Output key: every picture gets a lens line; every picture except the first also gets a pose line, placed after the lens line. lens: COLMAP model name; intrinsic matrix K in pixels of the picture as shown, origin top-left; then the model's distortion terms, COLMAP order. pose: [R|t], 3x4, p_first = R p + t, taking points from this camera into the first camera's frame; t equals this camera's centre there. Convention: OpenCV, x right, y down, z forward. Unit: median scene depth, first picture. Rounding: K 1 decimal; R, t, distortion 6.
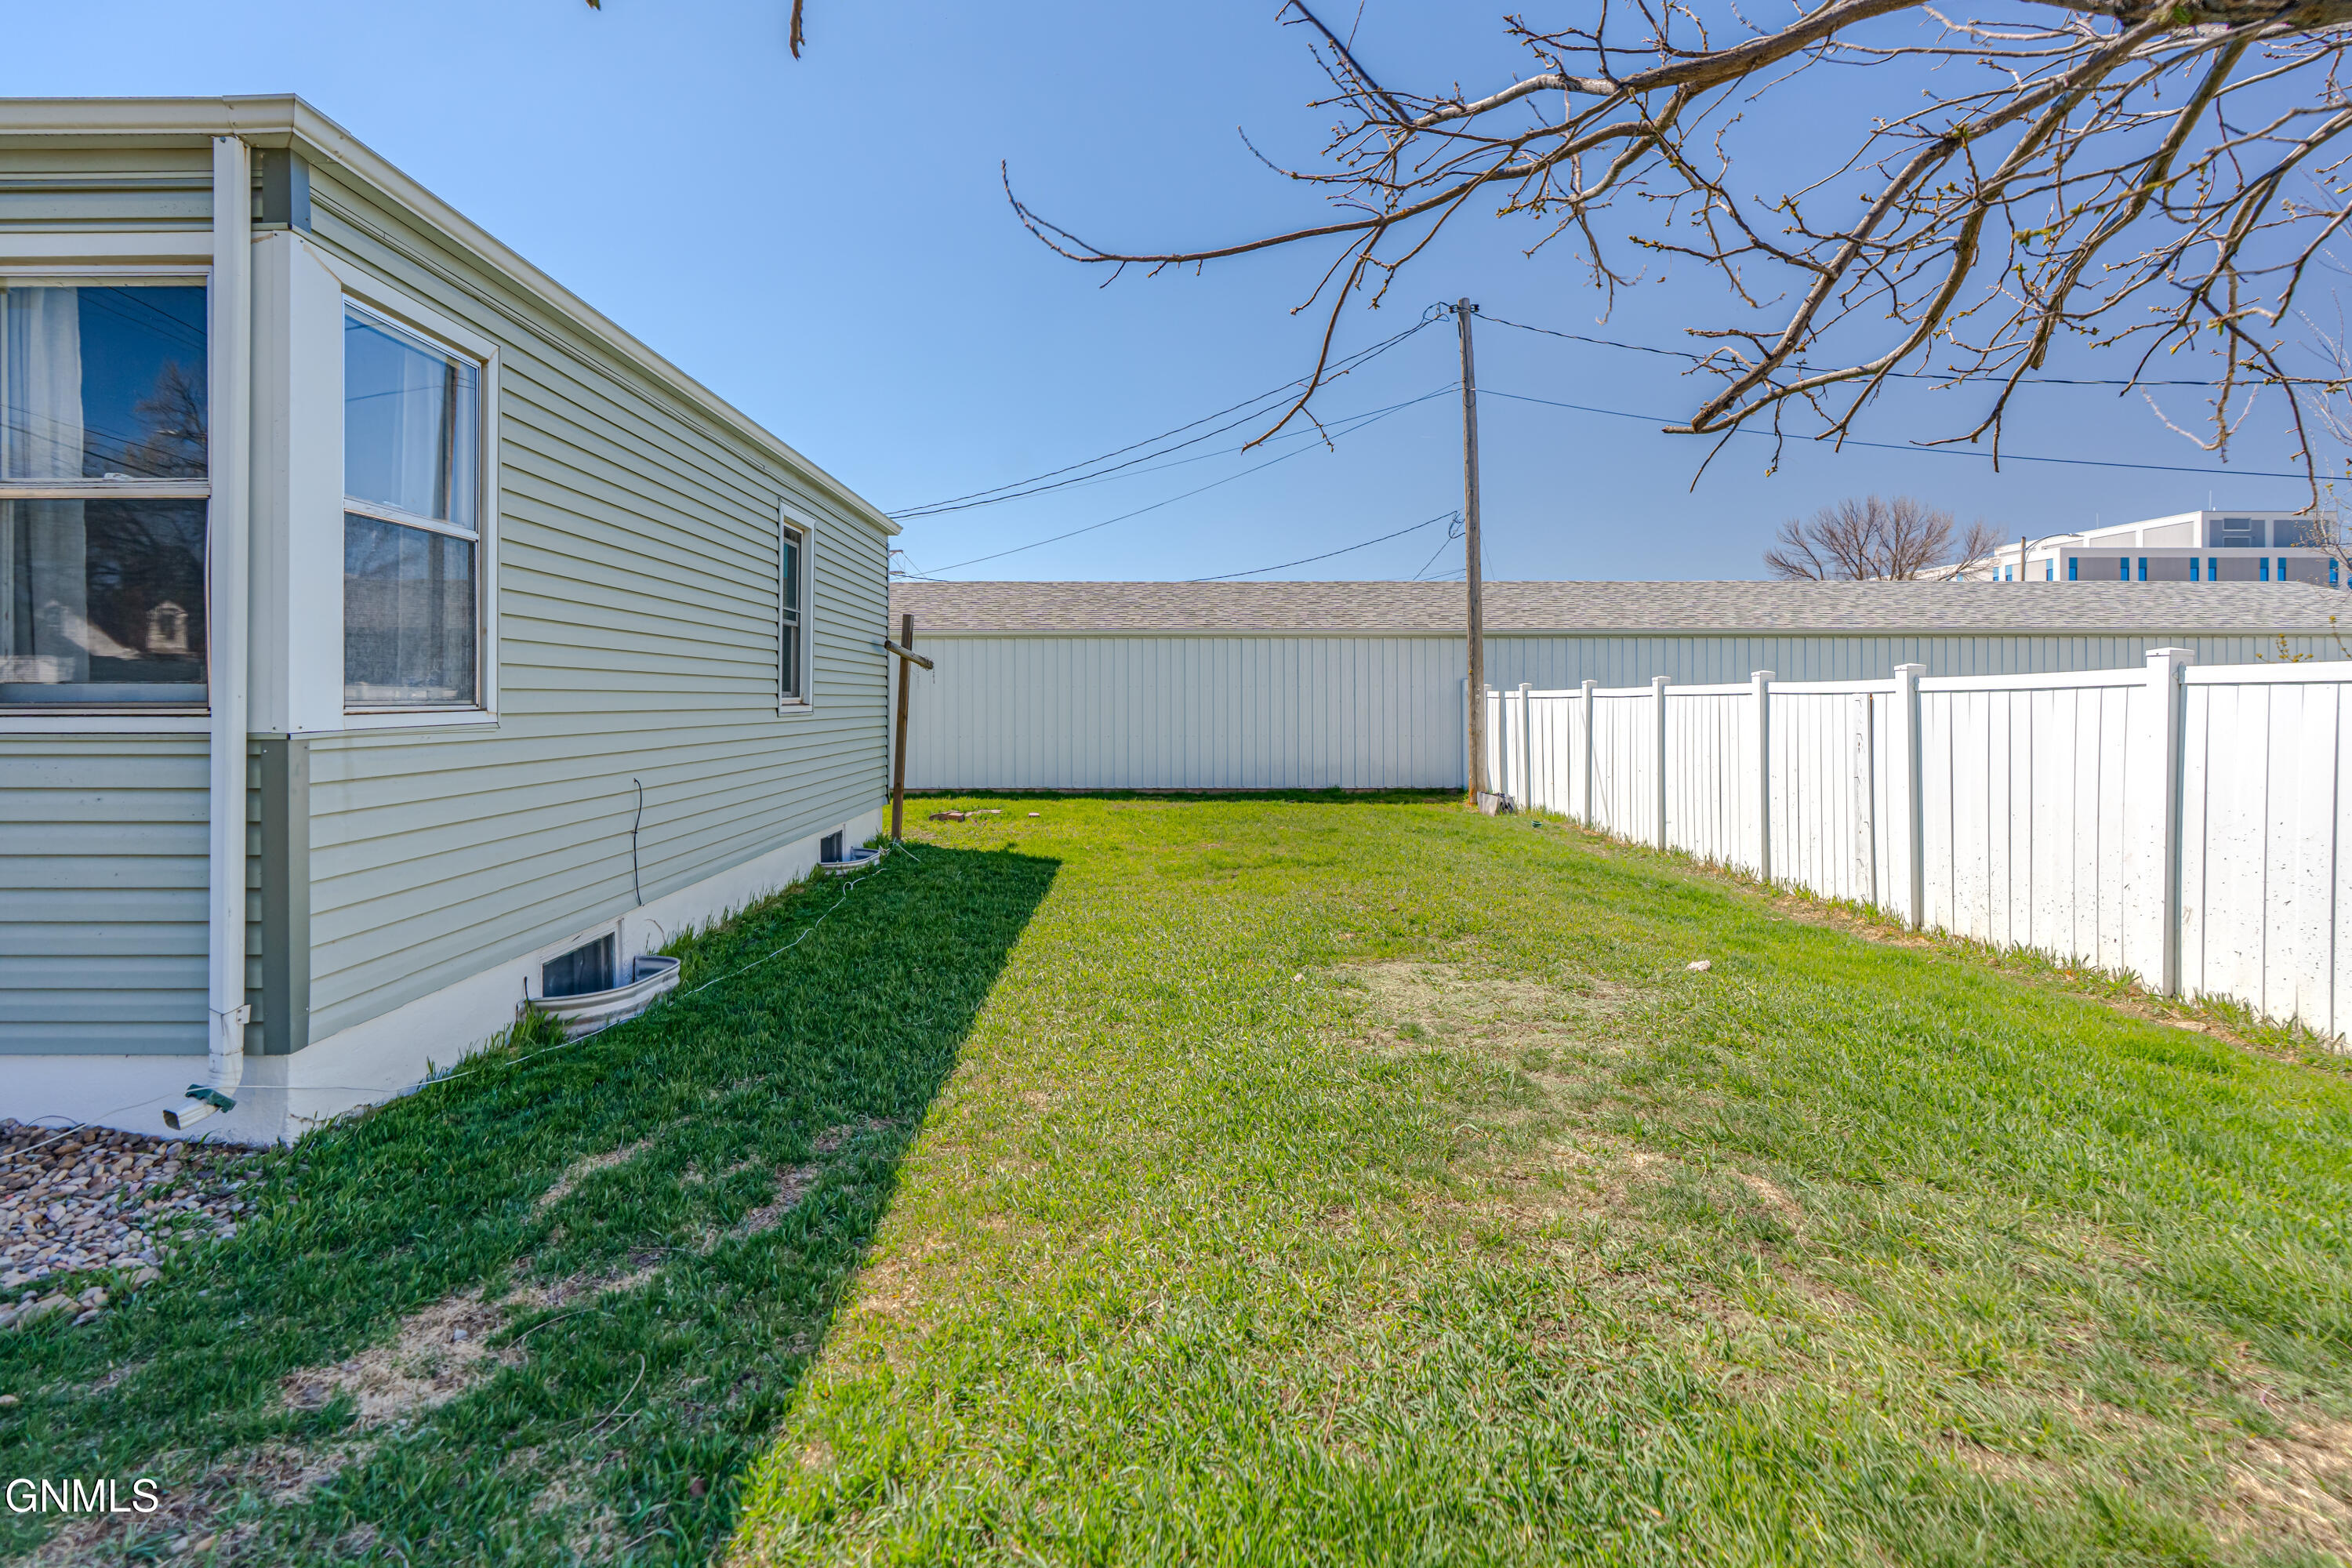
lens RADIAL K [[1103.0, 0, 1113.7], [0, 1103.0, 693.4], [0, 0, 1]] dist [-0.003465, -0.000262]
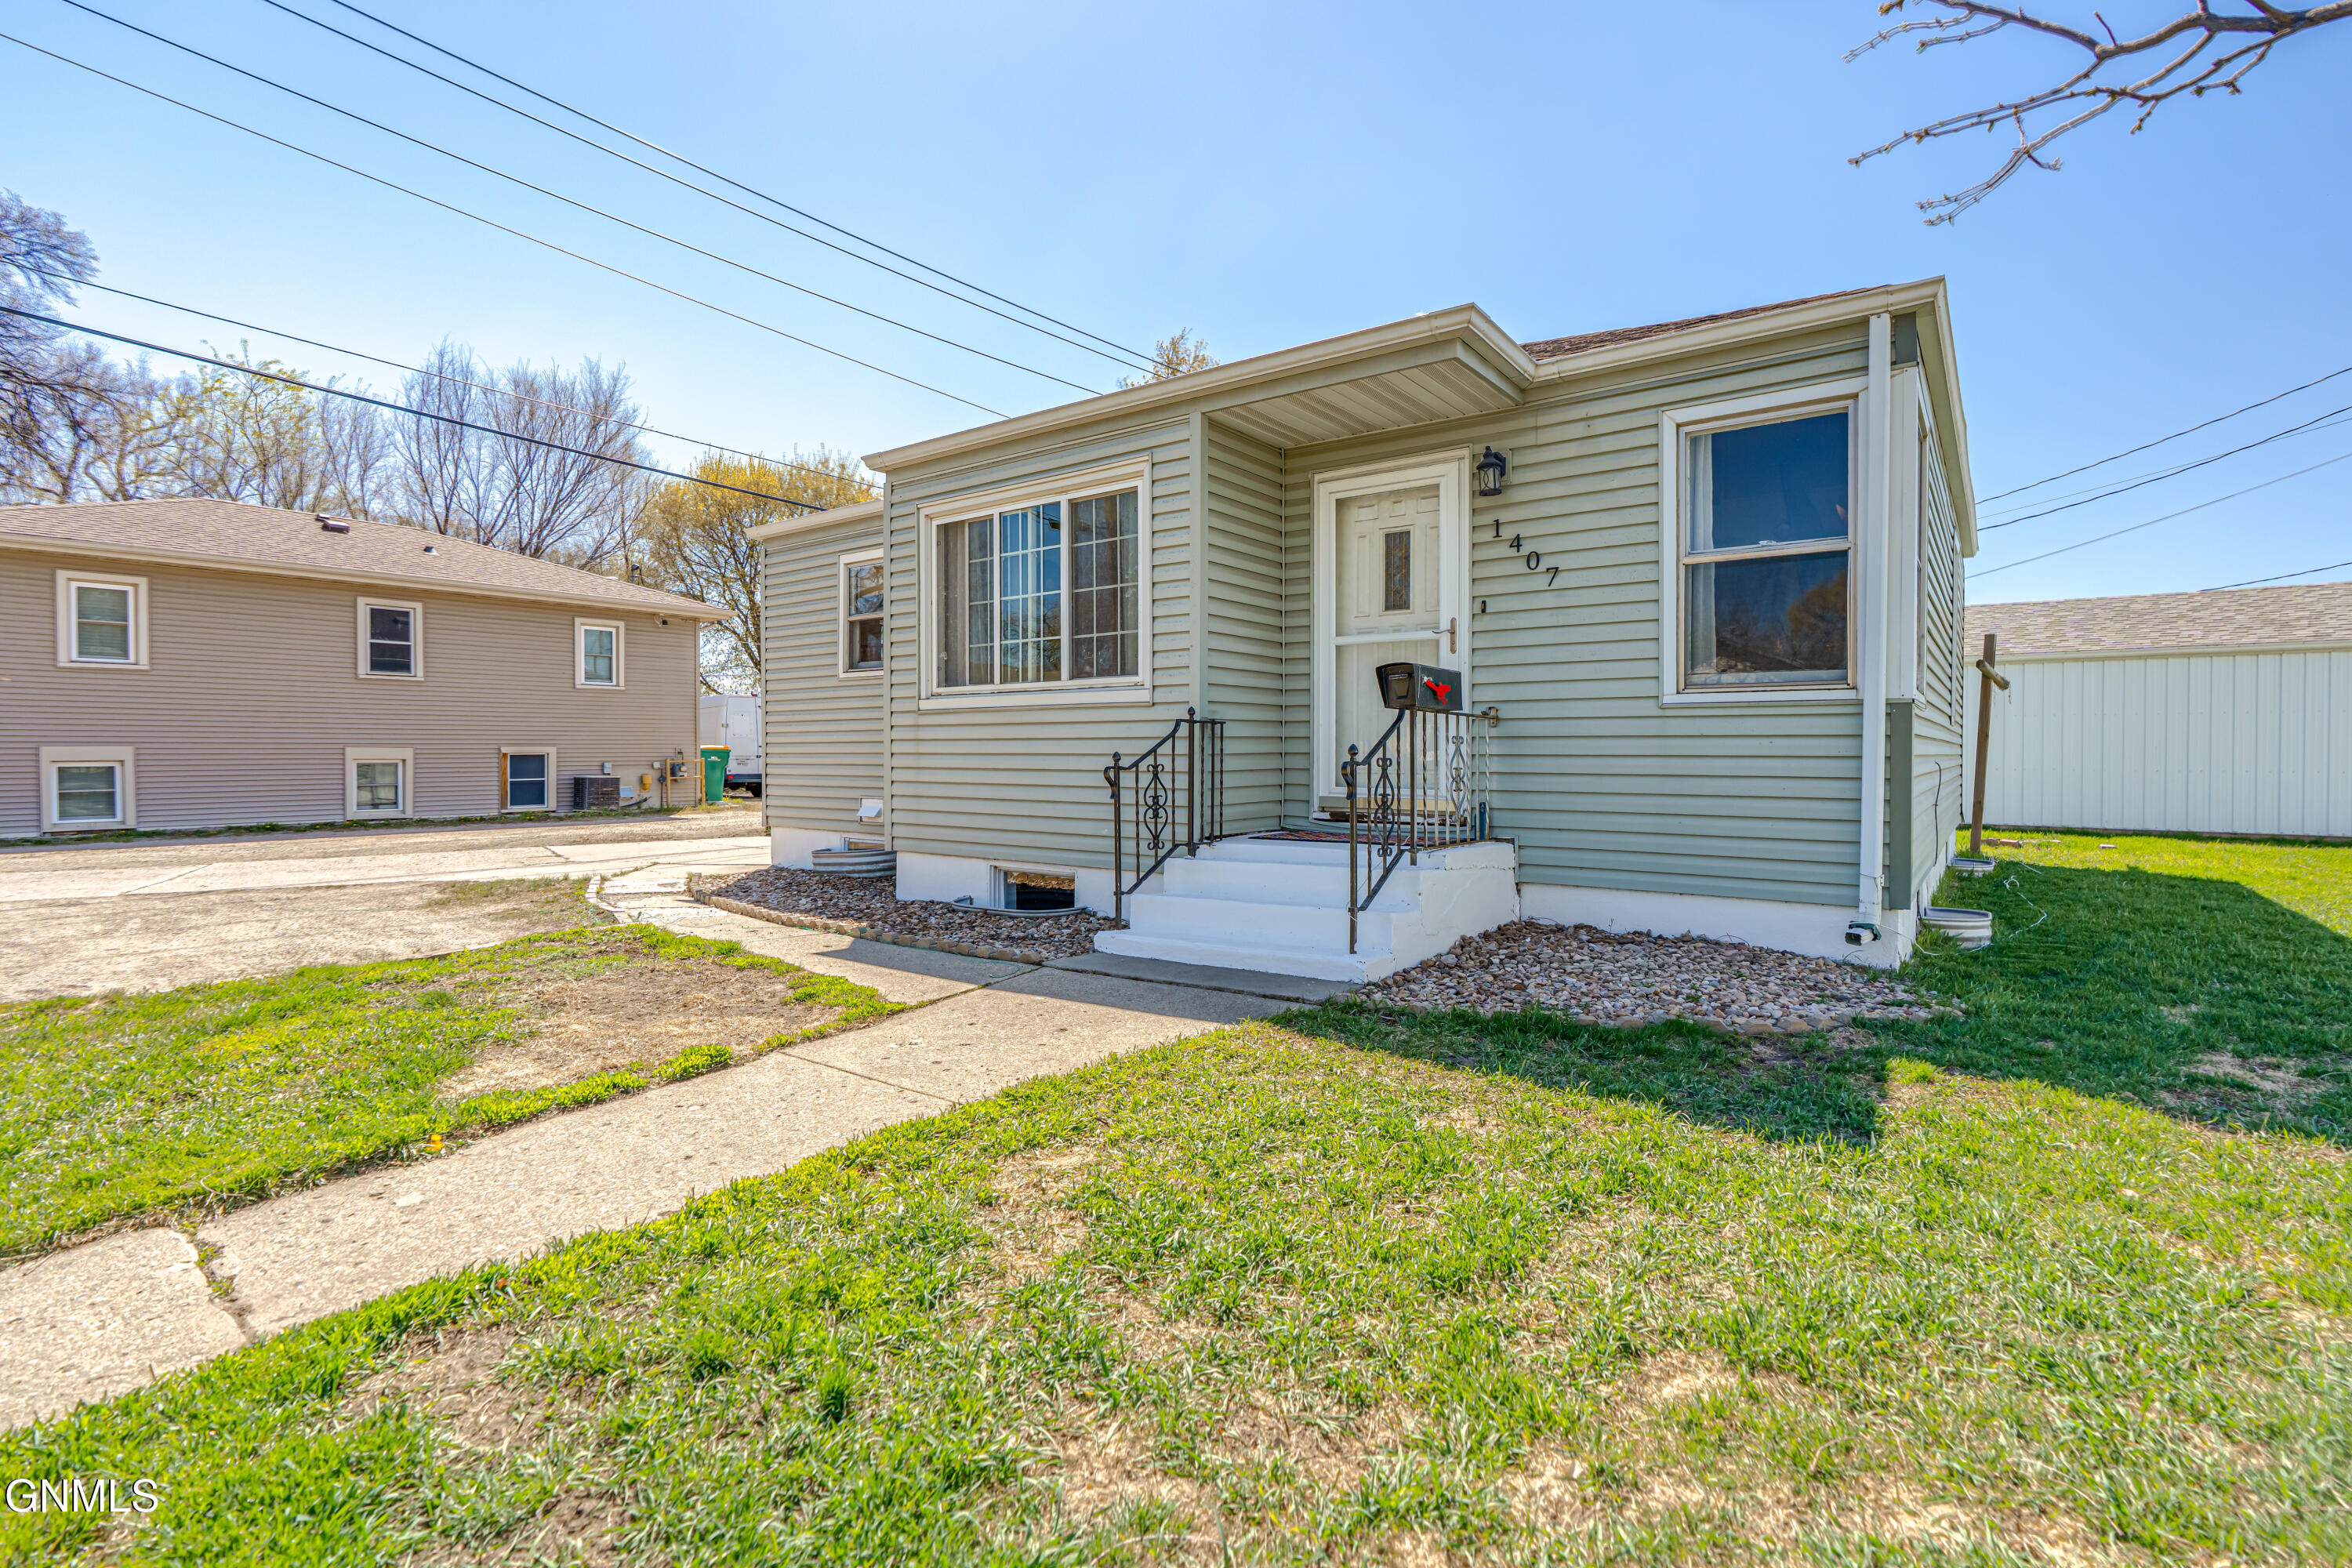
lens RADIAL K [[1076.6, 0, 1178.5], [0, 1076.6, 766.4], [0, 0, 1]] dist [-0.010020, 0.007439]
pose [[0.802285, 0.007569, -0.596894, -0.146753], [0.003626, 0.999839, 0.017552, 0.021597], [0.596931, -0.016246, 0.802128, -0.173304]]
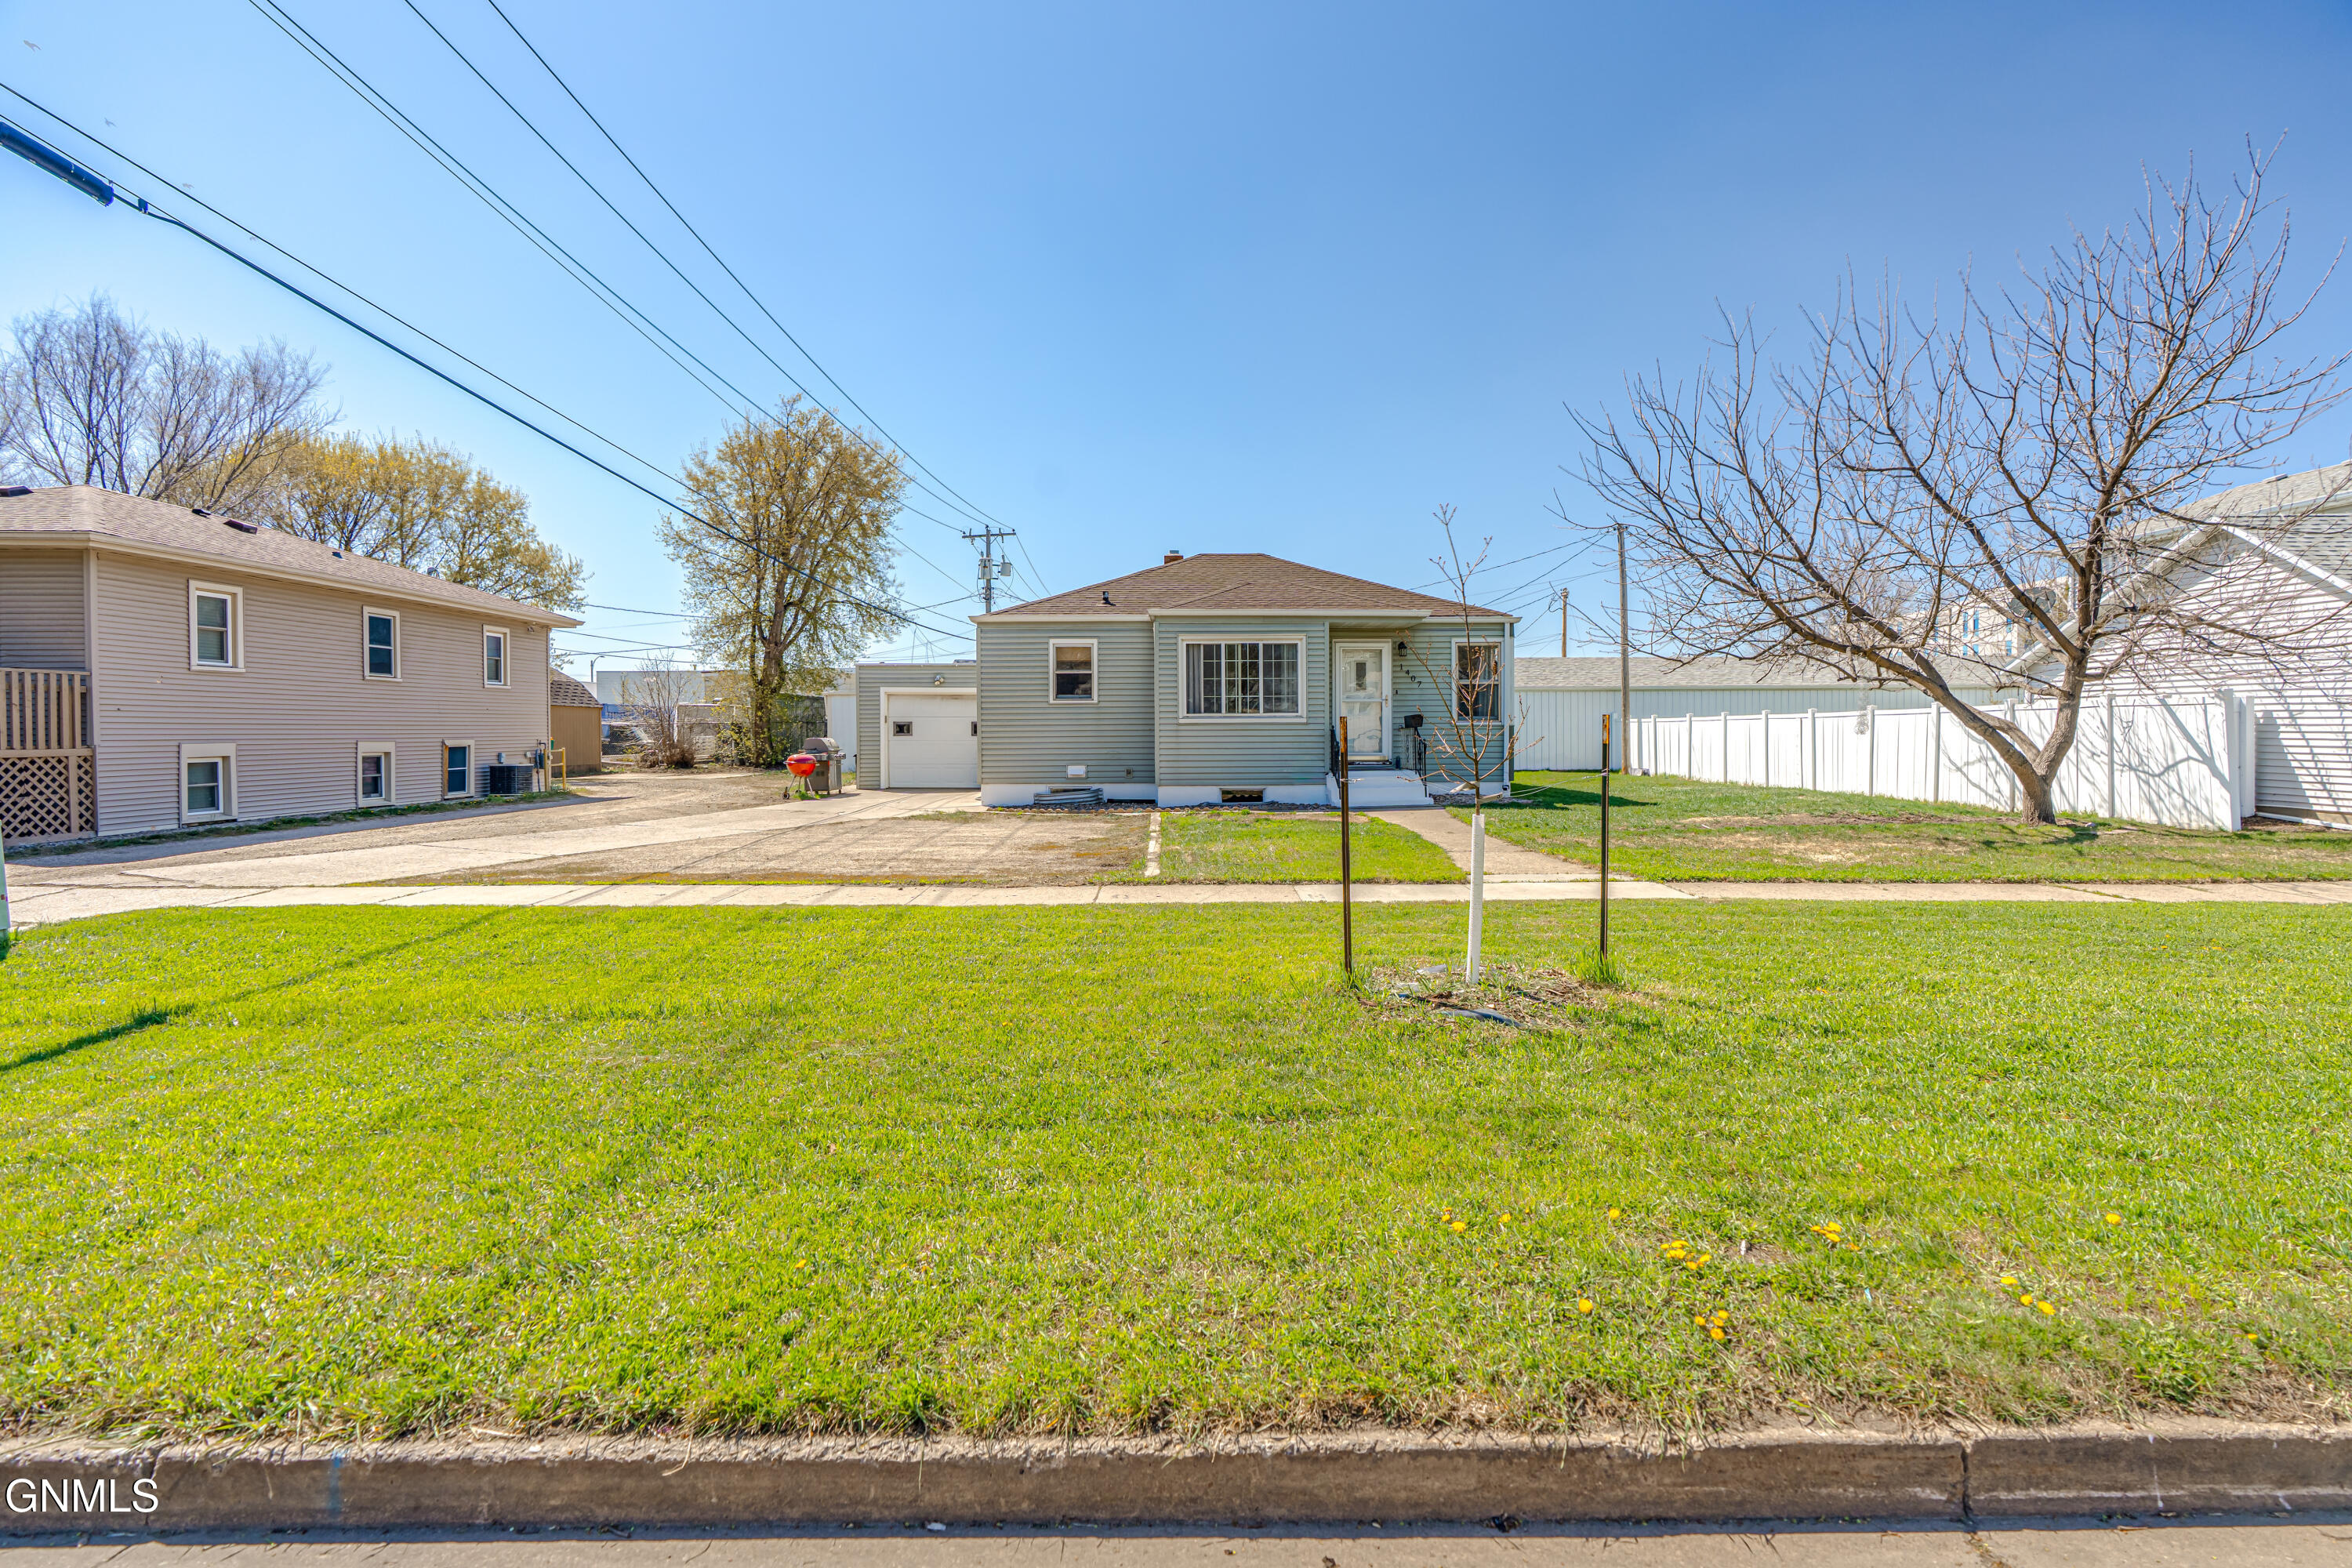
lens RADIAL K [[1052.6, 0, 1176.7], [0, 1052.6, 746.0], [0, 0, 1]] dist [-0.005484, -0.000079]
pose [[0.999832, -0.006514, 0.017144, -0.581639], [0.006175, 0.999785, 0.019773, 0.004931], [-0.017269, -0.019664, 0.999657, -1.003093]]
